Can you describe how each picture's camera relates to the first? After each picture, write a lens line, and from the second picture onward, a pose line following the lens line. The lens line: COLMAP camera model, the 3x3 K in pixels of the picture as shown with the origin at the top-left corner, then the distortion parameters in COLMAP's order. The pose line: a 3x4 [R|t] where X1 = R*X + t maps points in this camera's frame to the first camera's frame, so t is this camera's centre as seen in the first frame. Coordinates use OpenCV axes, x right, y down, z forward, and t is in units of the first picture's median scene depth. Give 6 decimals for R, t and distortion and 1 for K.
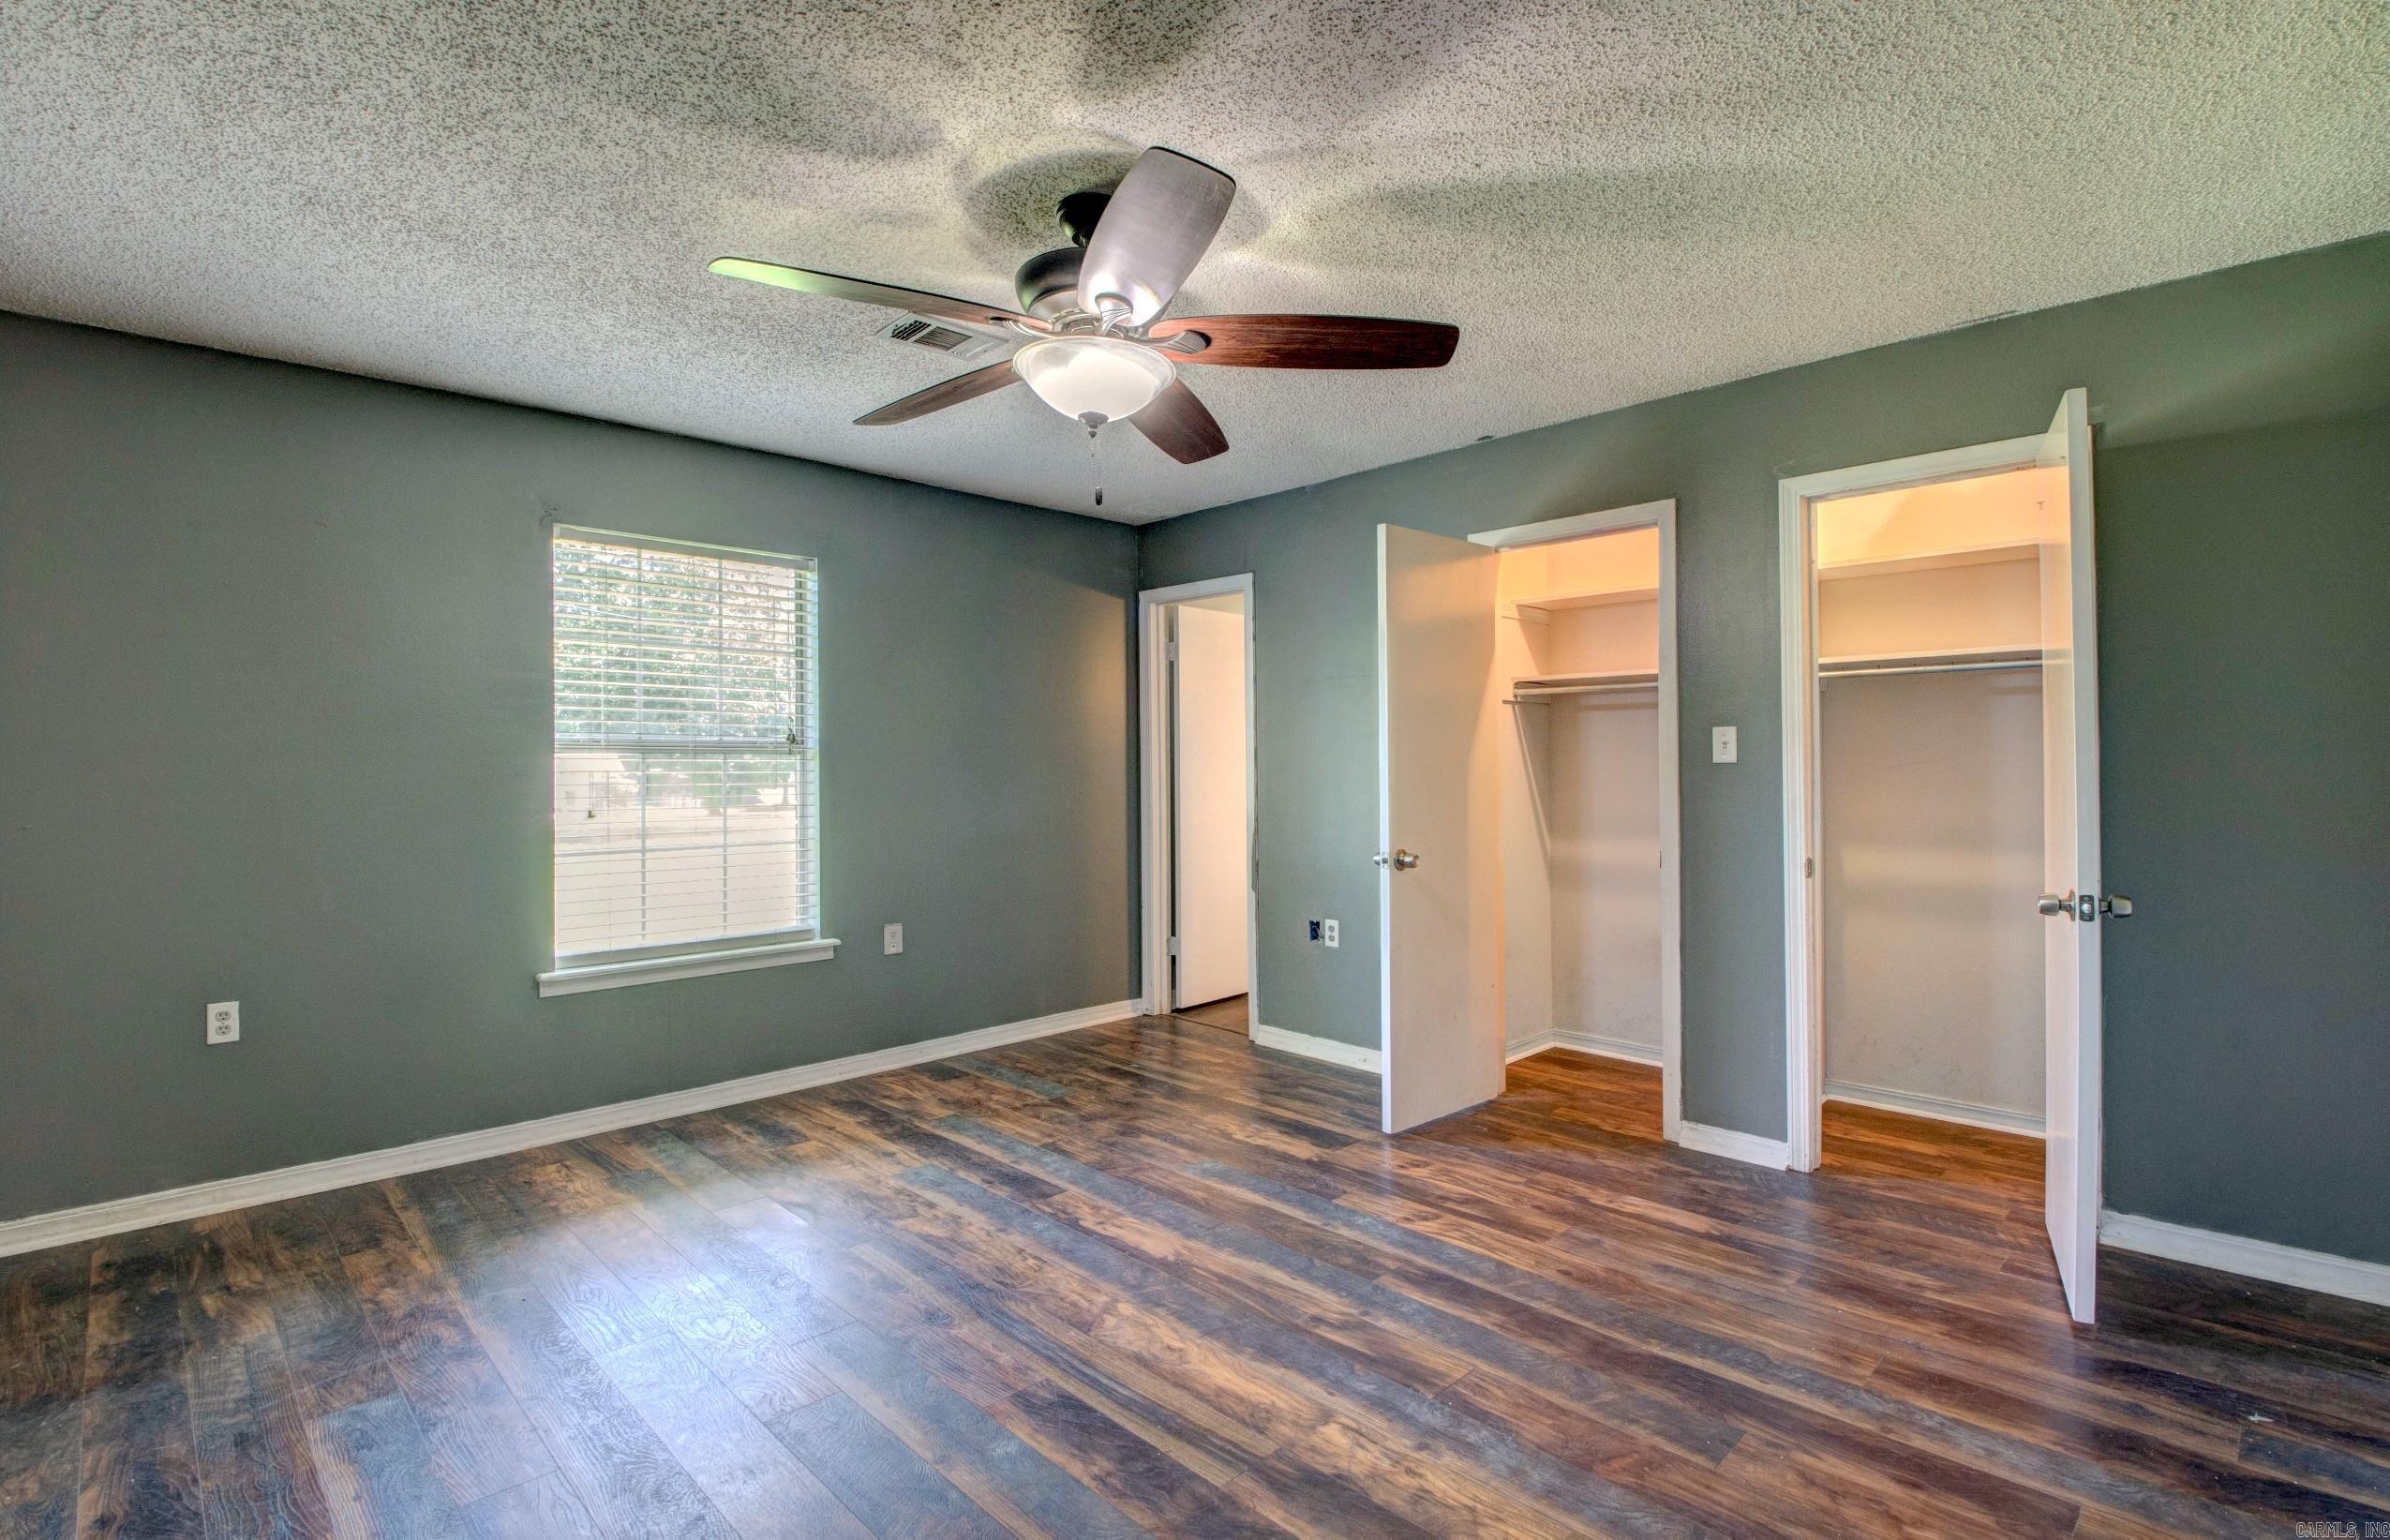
lens RADIAL K [[1116.3, 0, 1181.3], [0, 1116.3, 758.9], [0, 0, 1]] dist [0.006096, -0.018418]
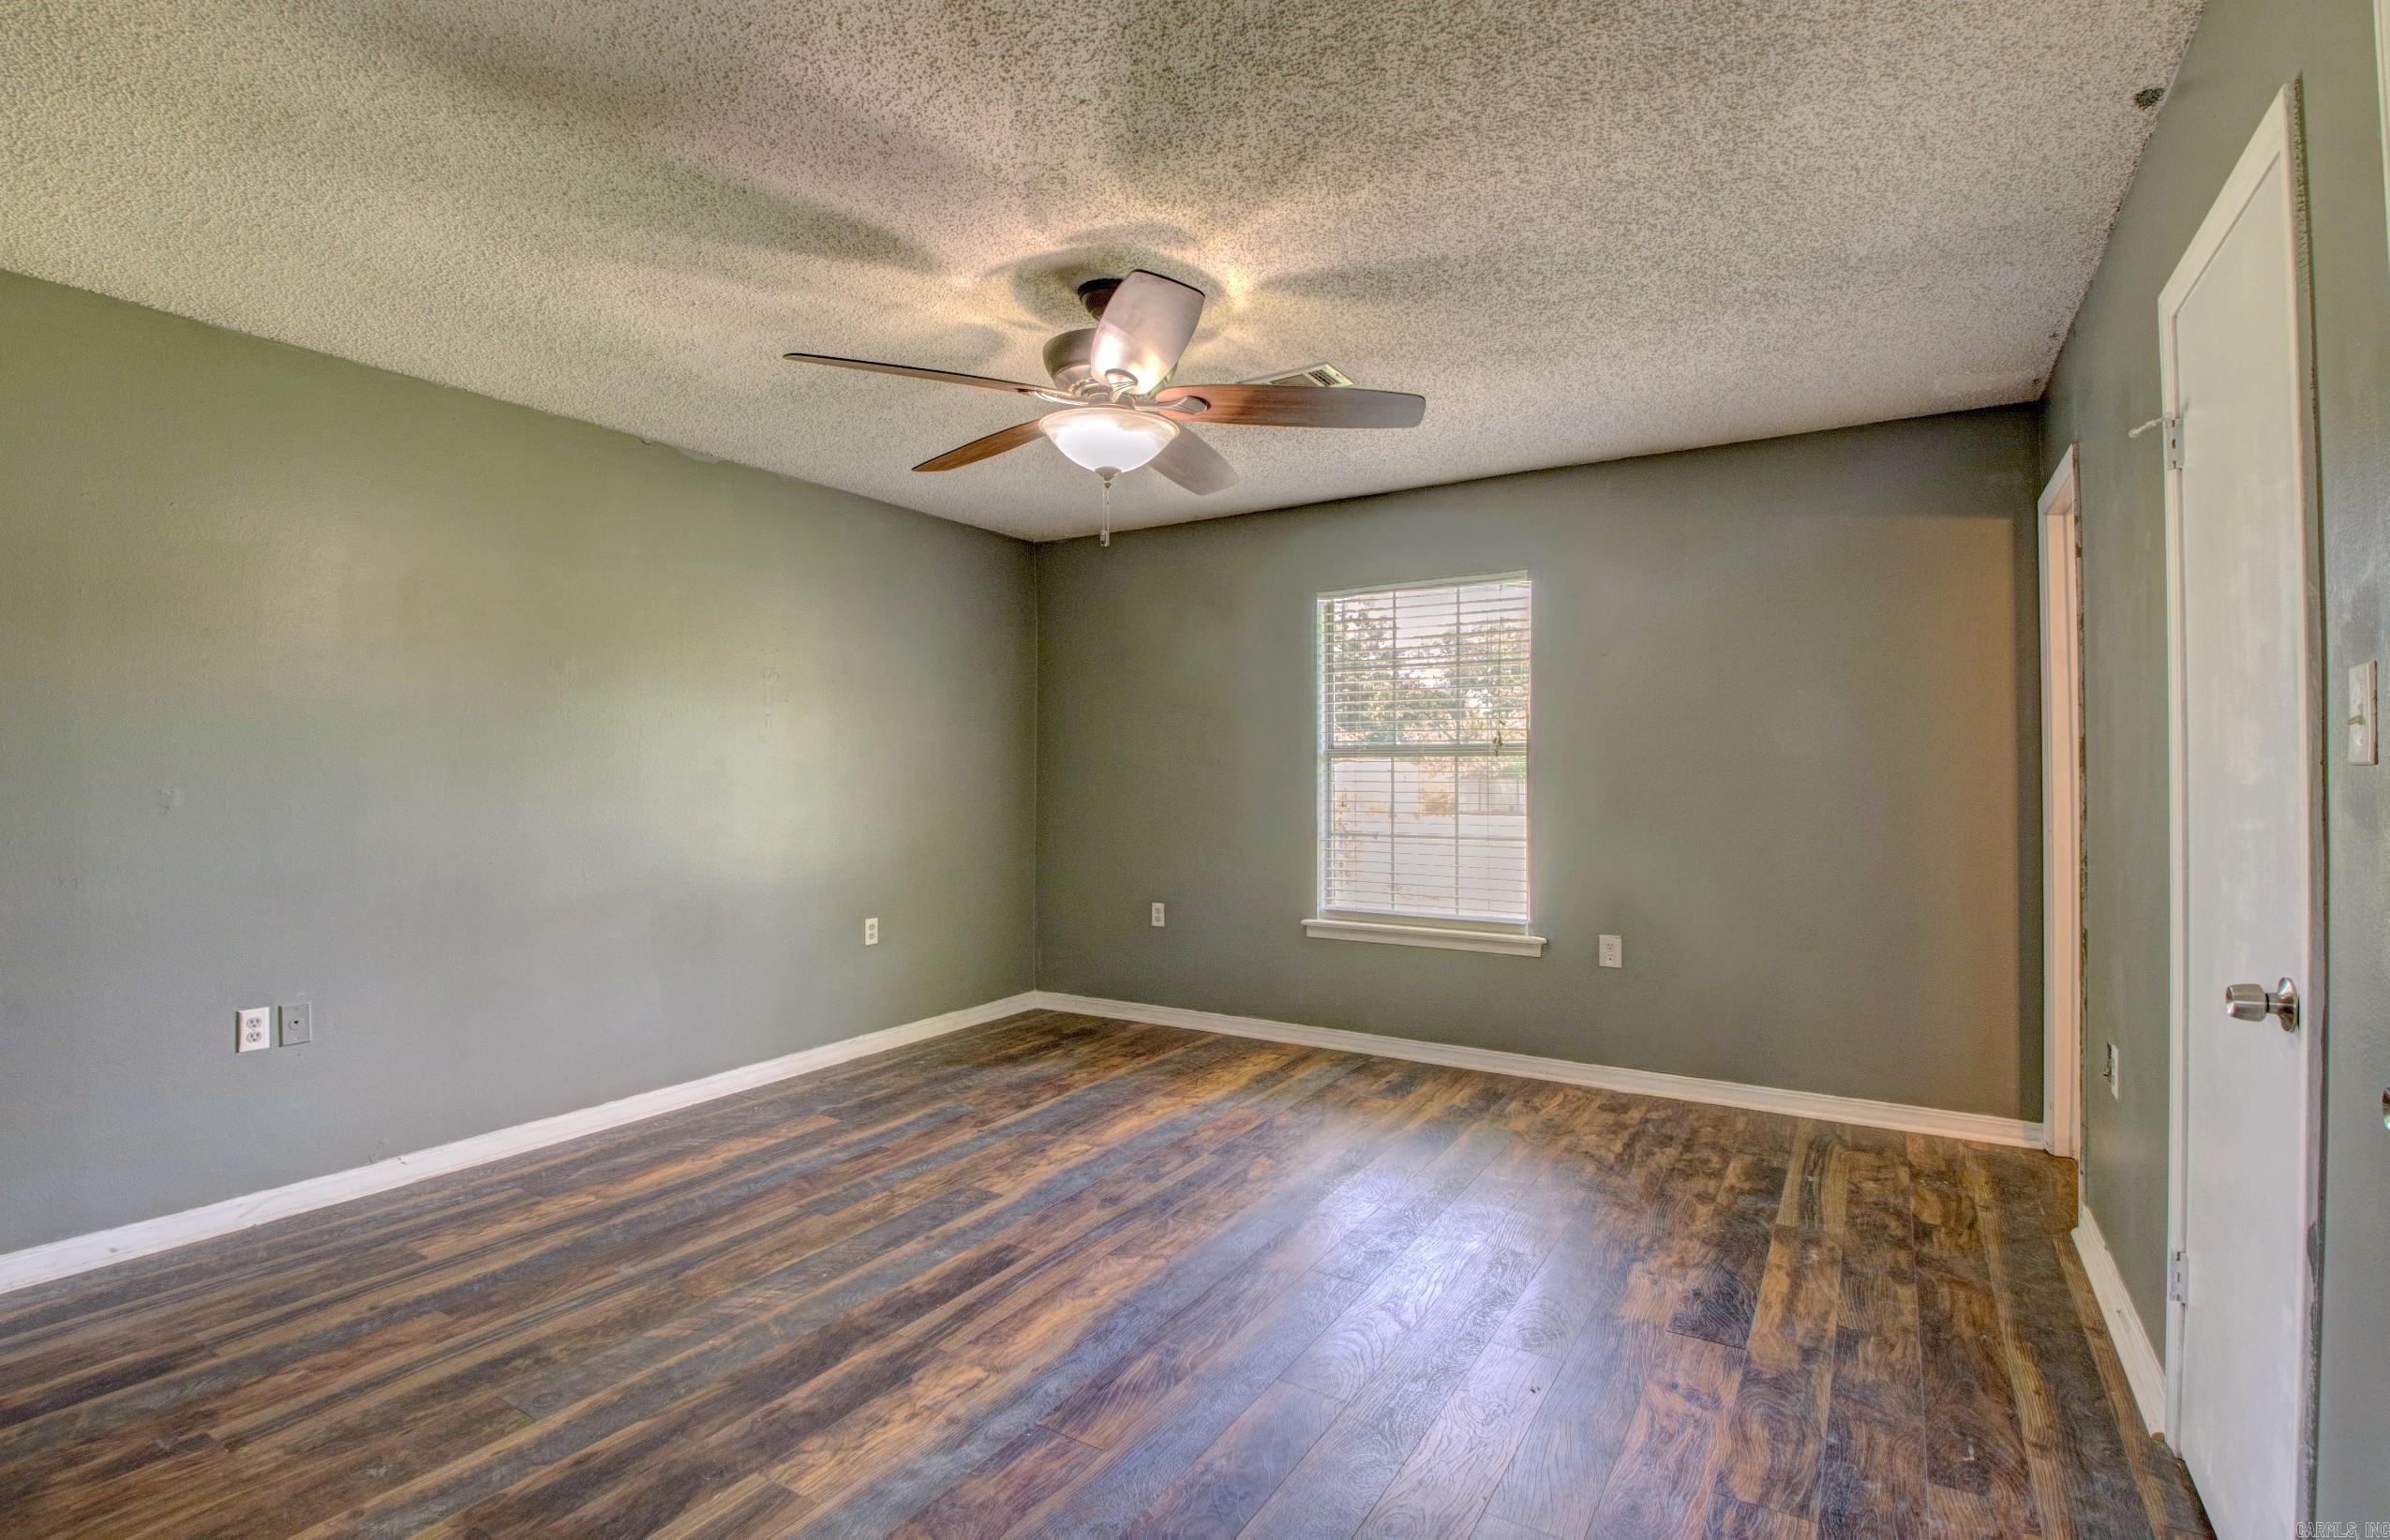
lens RADIAL K [[1116.3, 0, 1184.6], [0, 1116.3, 759.0], [0, 0, 1]] dist [0.006096, -0.018418]
pose [[0.239492, -0.002925, -0.970894, 0.931579], [0.006274, 0.999979, -0.001465, -0.002557], [0.970878, -0.005740, 0.239506, 0.696151]]
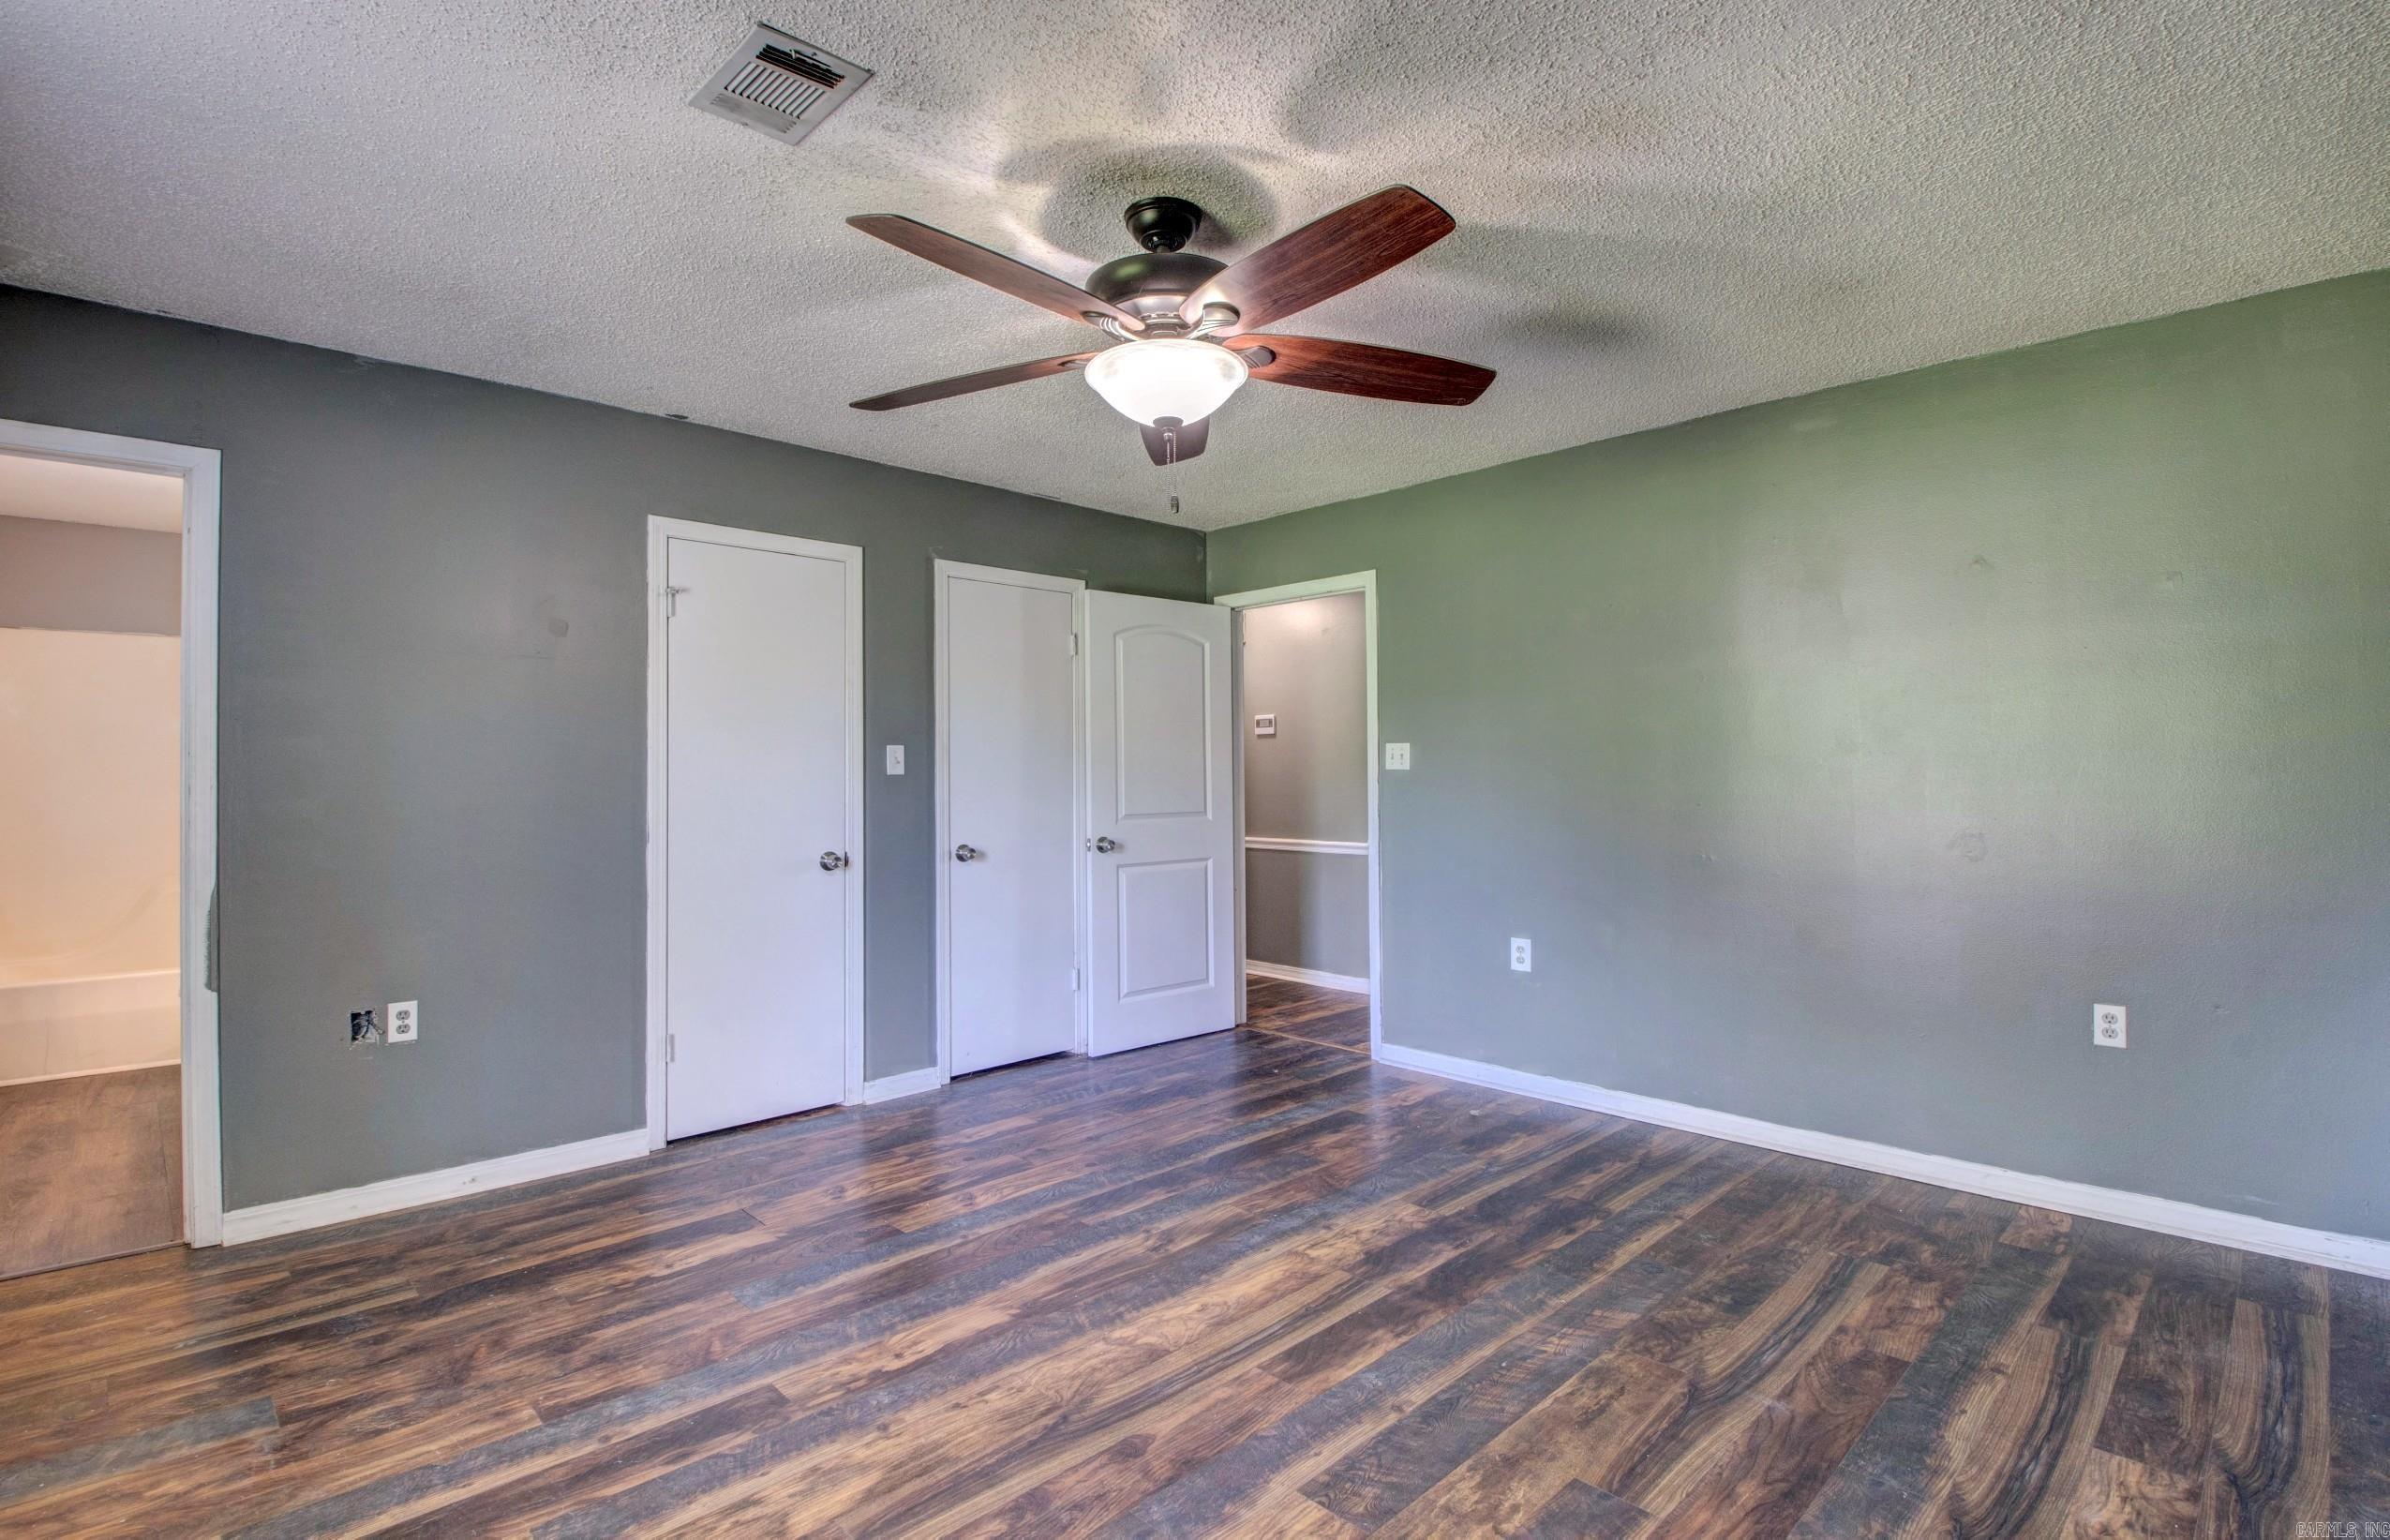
lens RADIAL K [[1116.3, 0, 1202.5], [0, 1116.3, 758.8], [0, 0, 1]] dist [0.006096, -0.018418]
pose [[-0.013027, 0.020612, 0.999703, -0.931954], [-0.000723, 0.999787, -0.020623, 0.014033], [-0.999915, -0.000991, -0.013010, 0.856923]]
